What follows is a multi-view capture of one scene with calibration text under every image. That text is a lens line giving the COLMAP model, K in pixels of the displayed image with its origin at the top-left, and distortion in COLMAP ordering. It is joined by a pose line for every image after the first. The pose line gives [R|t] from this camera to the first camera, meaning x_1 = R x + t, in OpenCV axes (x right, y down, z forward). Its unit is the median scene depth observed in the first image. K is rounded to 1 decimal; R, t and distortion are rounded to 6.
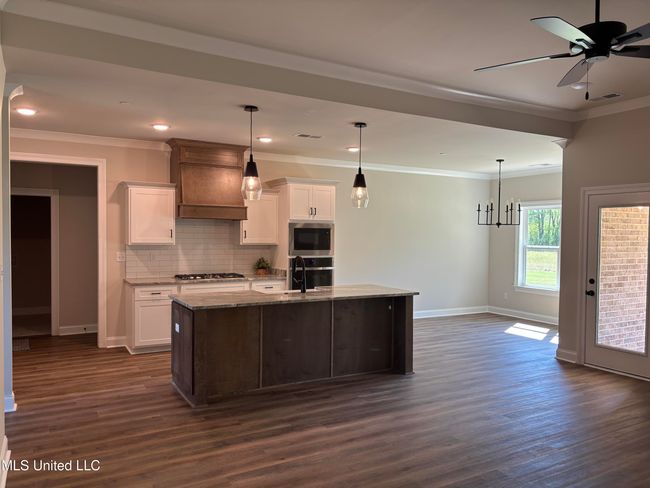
lens RADIAL K [[491.0, 0, 321.0], [0, 491.0, 246.2], [0, 0, 1]] dist [0.048930, -0.070883]
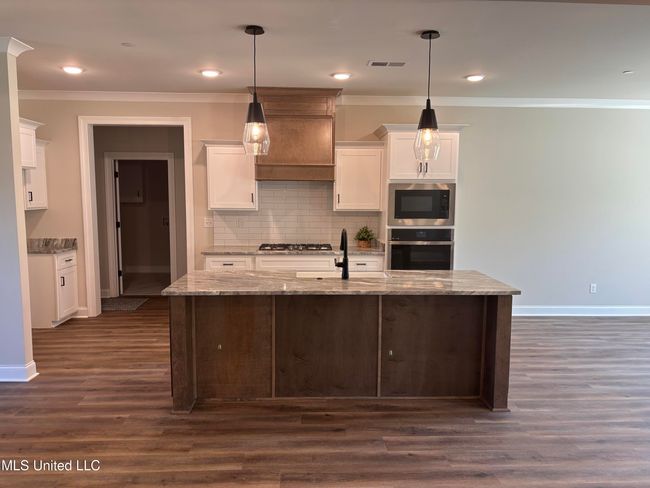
lens RADIAL K [[491.0, 0, 324.8], [0, 491.0, 244.7], [0, 0, 1]] dist [0.048930, -0.070883]
pose [[0.892653, 0.043240, -0.448666, 0.241858], [-0.008510, 0.996827, 0.079138, -0.014013], [0.450665, -0.066824, 0.890189, 0.296871]]
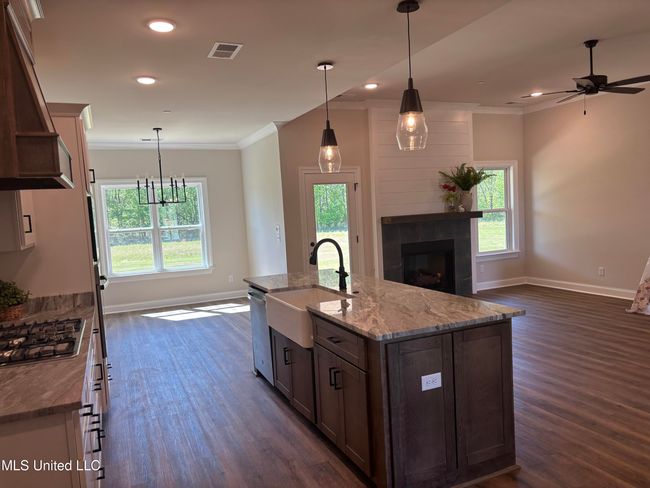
lens RADIAL K [[491.0, 0, 319.7], [0, 491.0, 248.2], [0, 0, 1]] dist [0.048930, -0.070883]
pose [[0.104831, -0.095902, 0.989855, -0.664961], [0.080096, 0.992920, 0.087717, -0.025693], [-0.991259, 0.070088, 0.111770, 0.862308]]
